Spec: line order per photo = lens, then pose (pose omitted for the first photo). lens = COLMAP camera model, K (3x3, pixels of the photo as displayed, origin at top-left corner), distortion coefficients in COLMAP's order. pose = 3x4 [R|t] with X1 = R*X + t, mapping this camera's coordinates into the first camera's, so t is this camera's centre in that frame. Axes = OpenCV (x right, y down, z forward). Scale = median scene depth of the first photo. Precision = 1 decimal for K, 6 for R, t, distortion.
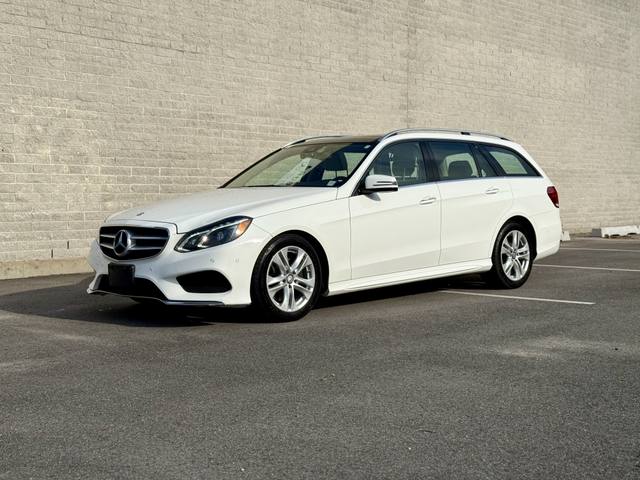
lens RADIAL K [[892.3, 0, 320.0], [0, 892.3, 240.0], [0, 0, 1]] dist [0.208387, -0.420102]
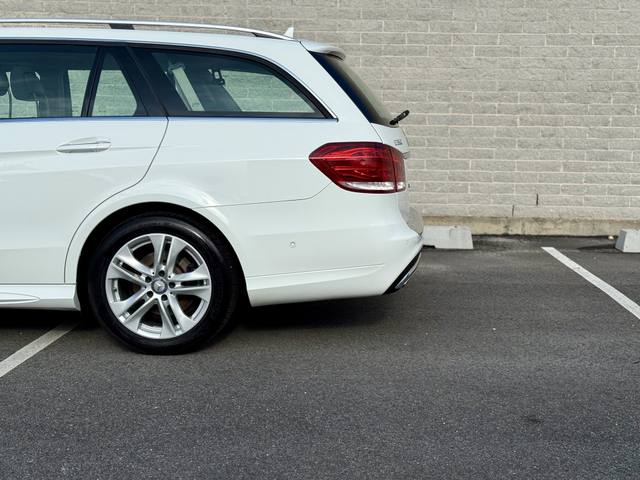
lens RADIAL K [[893.1, 0, 325.4], [0, 893.1, 240.3], [0, 0, 1]] dist [0.208498, -0.409501]
pose [[0.645157, 0.119401, -0.754663, 0.538999], [-0.059775, 0.992574, 0.105942, -0.053322], [0.761708, -0.023239, 0.647503, 0.657006]]
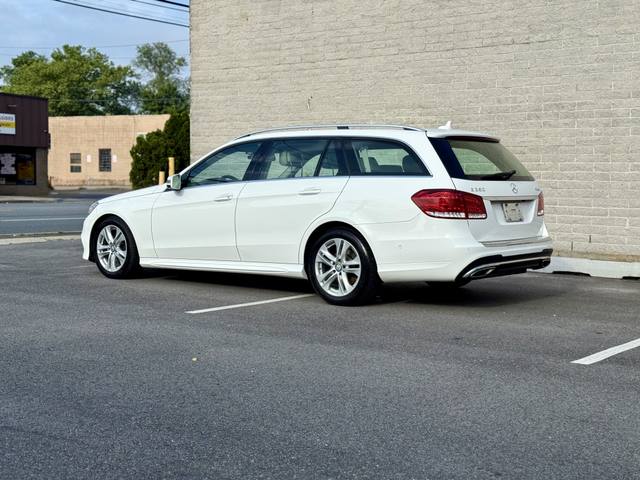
lens RADIAL K [[892.3, 0, 320.0], [0, 892.3, 240.0], [0, 0, 1]] dist [0.208387, -0.420102]
pose [[0.102916, 0.078085, -0.991620, 0.916448], [-0.062854, 0.995432, 0.071861, -0.059952], [0.992702, 0.054931, 0.107354, 0.766751]]
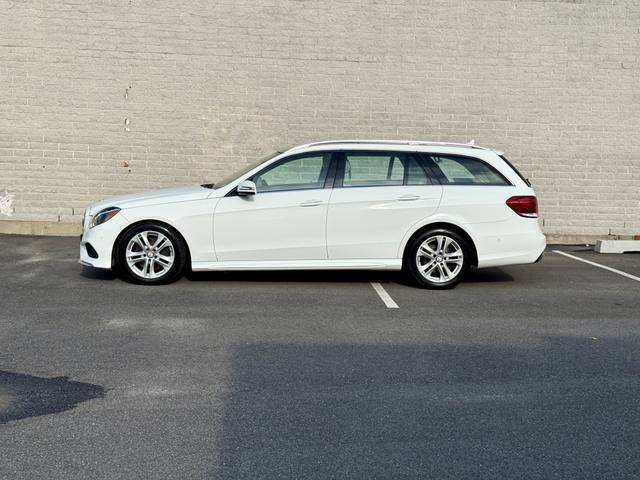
lens RADIAL K [[892.3, 0, 320.0], [0, 892.3, 240.0], [0, 0, 1]] dist [0.208387, -0.420102]
pose [[0.729107, 0.095417, -0.677716, 0.717358], [-0.066030, 0.995421, 0.069110, -0.060107], [0.681207, -0.005639, 0.732069, 0.107126]]
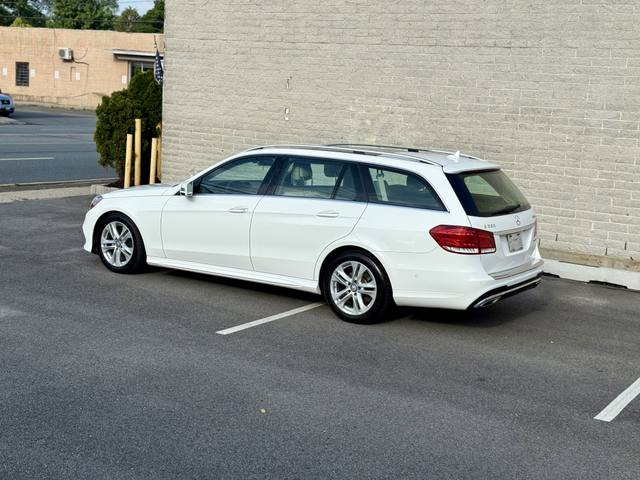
lens RADIAL K [[892.3, 0, 320.0], [0, 892.3, 240.0], [0, 0, 1]] dist [0.208387, -0.420102]
pose [[0.195201, 0.174958, -0.965032, 0.939978], [-0.108682, 0.981759, 0.156007, -0.147853], [0.974723, 0.074429, 0.210655, 0.662652]]
